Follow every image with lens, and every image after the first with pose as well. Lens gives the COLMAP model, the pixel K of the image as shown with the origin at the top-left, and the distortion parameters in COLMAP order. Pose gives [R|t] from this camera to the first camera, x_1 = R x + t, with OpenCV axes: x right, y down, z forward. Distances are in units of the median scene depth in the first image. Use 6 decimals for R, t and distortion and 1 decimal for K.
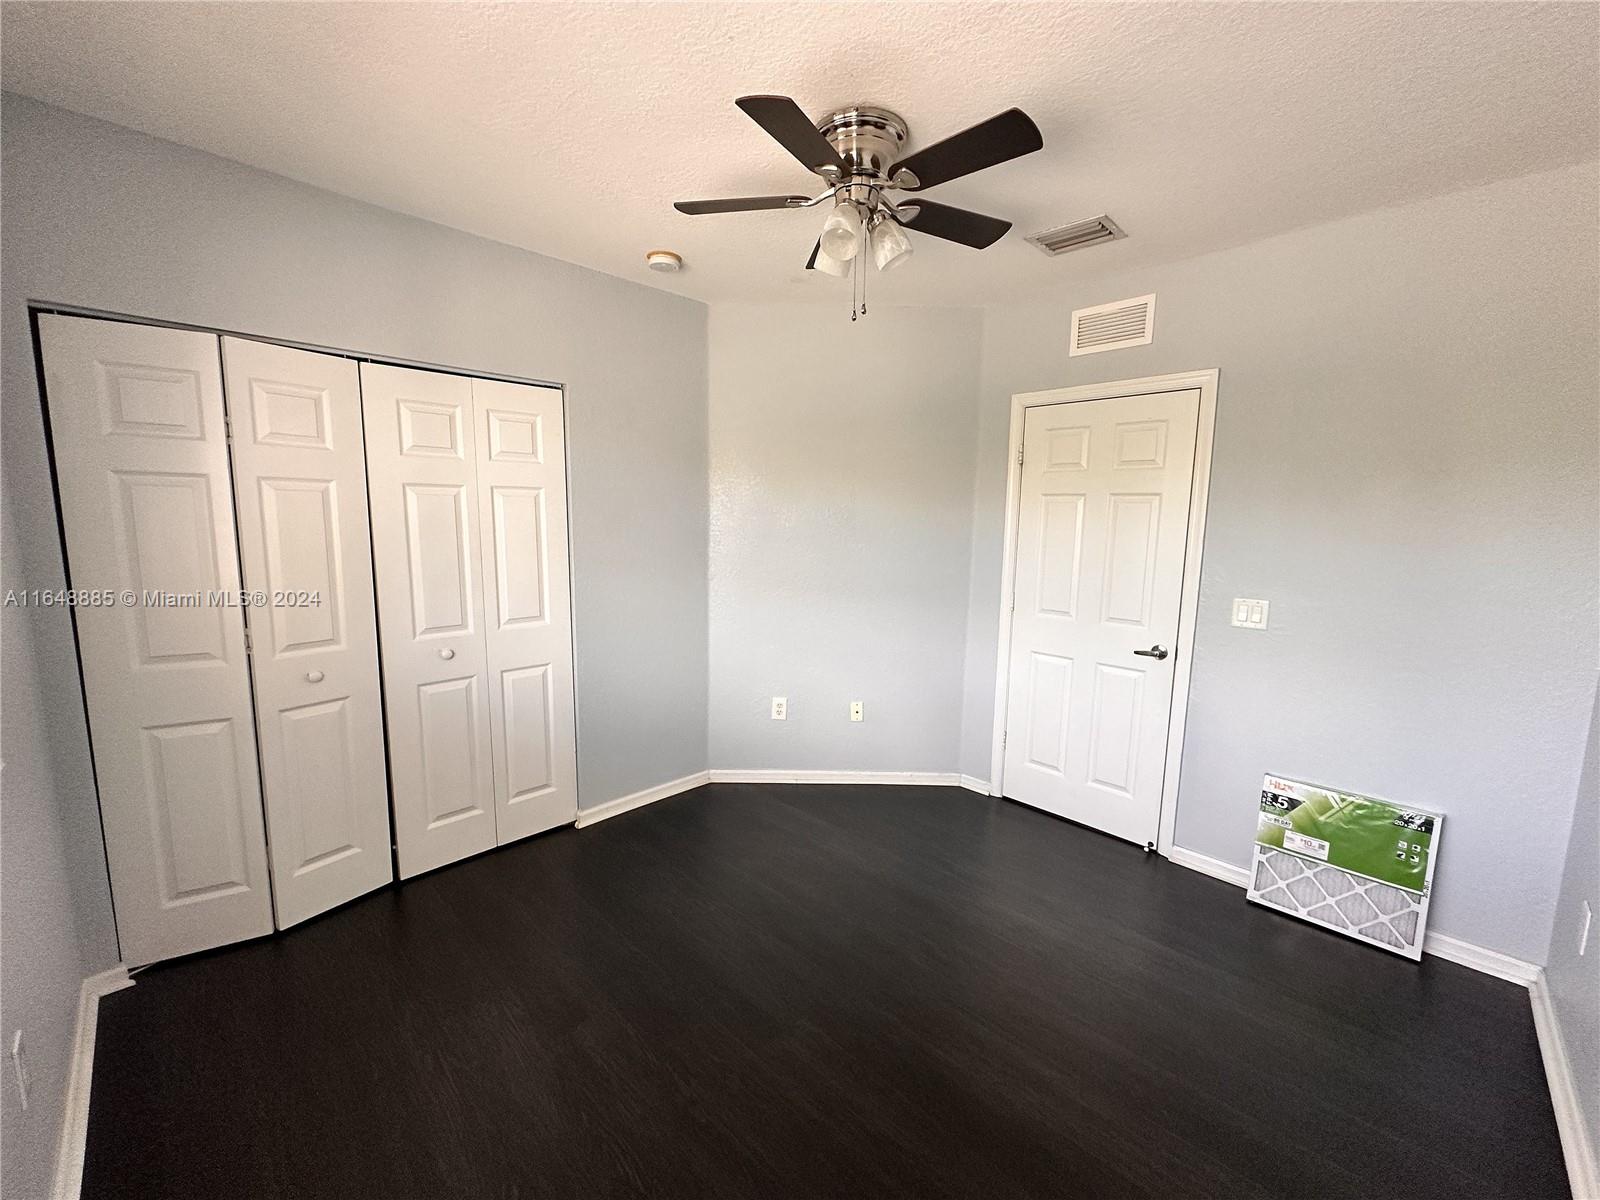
lens RADIAL K [[640.7, 0, 804.1], [0, 640.7, 597.0], [0, 0, 1]] dist [-0.000918, 0.000020]
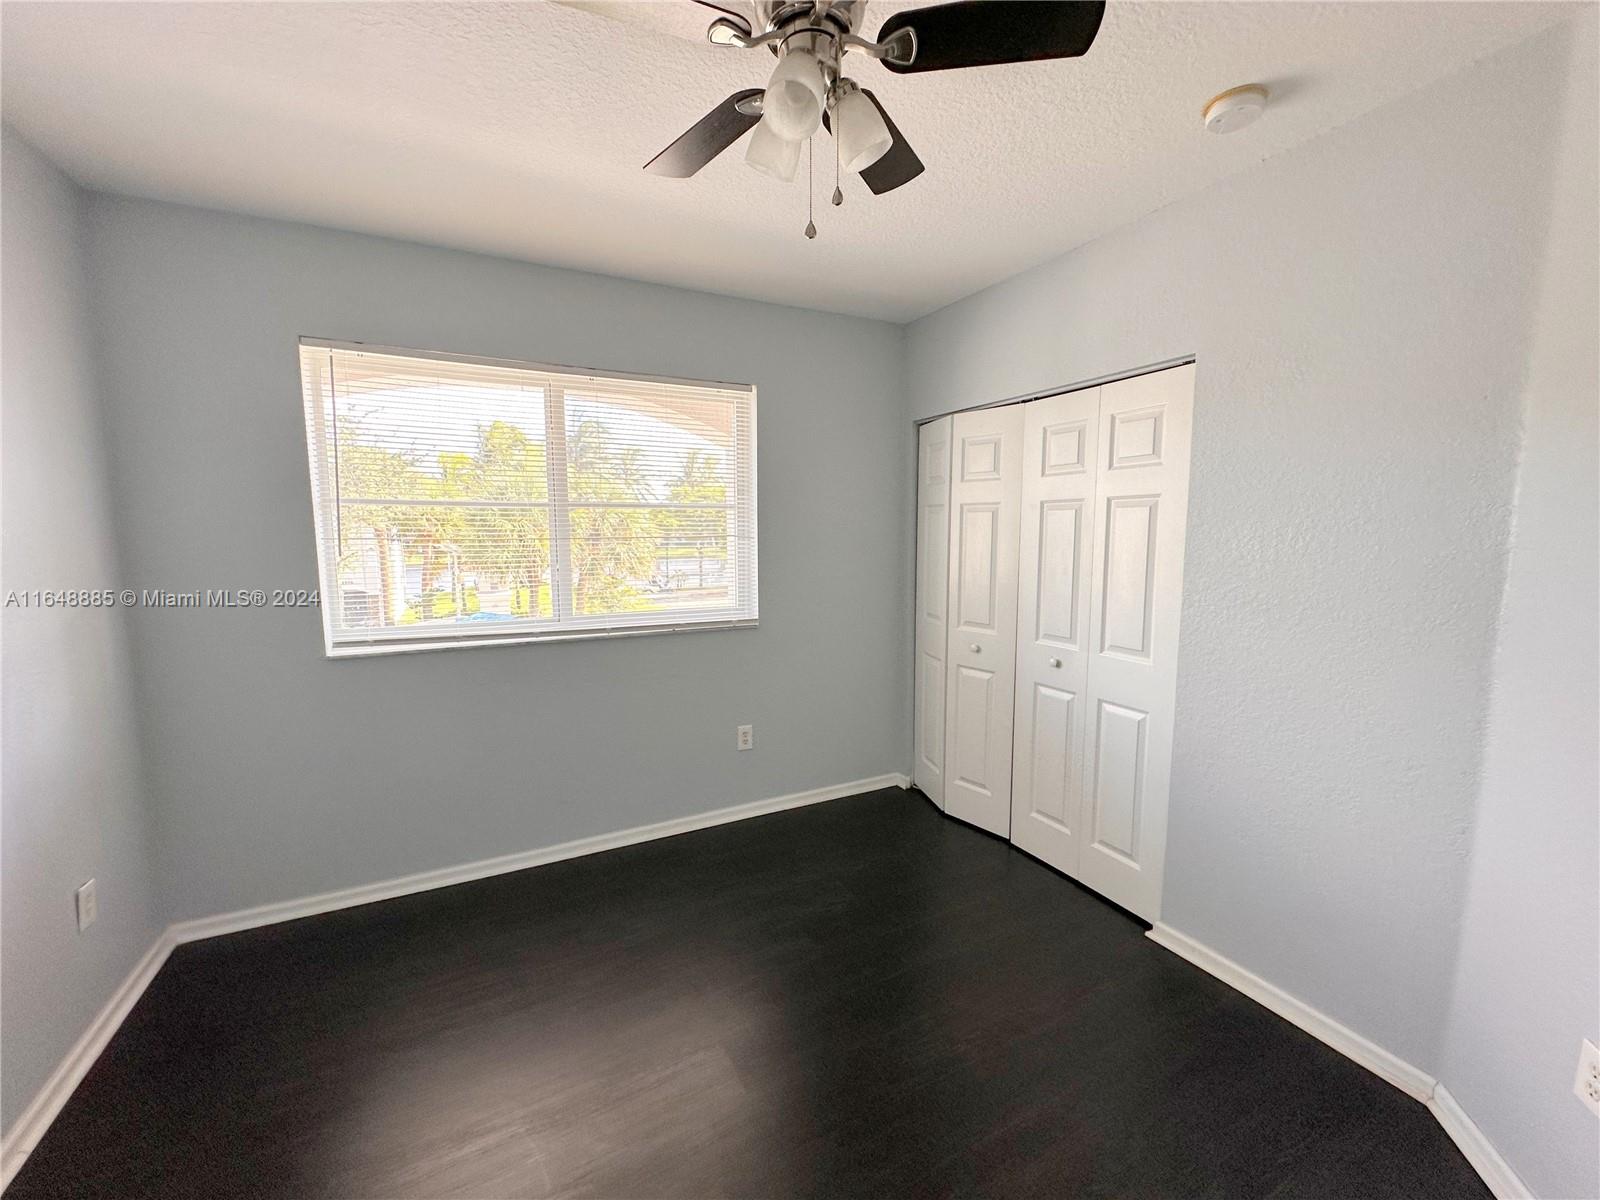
lens RADIAL K [[640.7, 0, 804.1], [0, 640.7, 597.0], [0, 0, 1]] dist [-0.000918, 0.000020]
pose [[-0.313290, 0.083151, -0.946010, 0.536533], [-0.130175, 0.982996, 0.129512, -0.094917], [0.940693, 0.163721, -0.297138, 0.889751]]
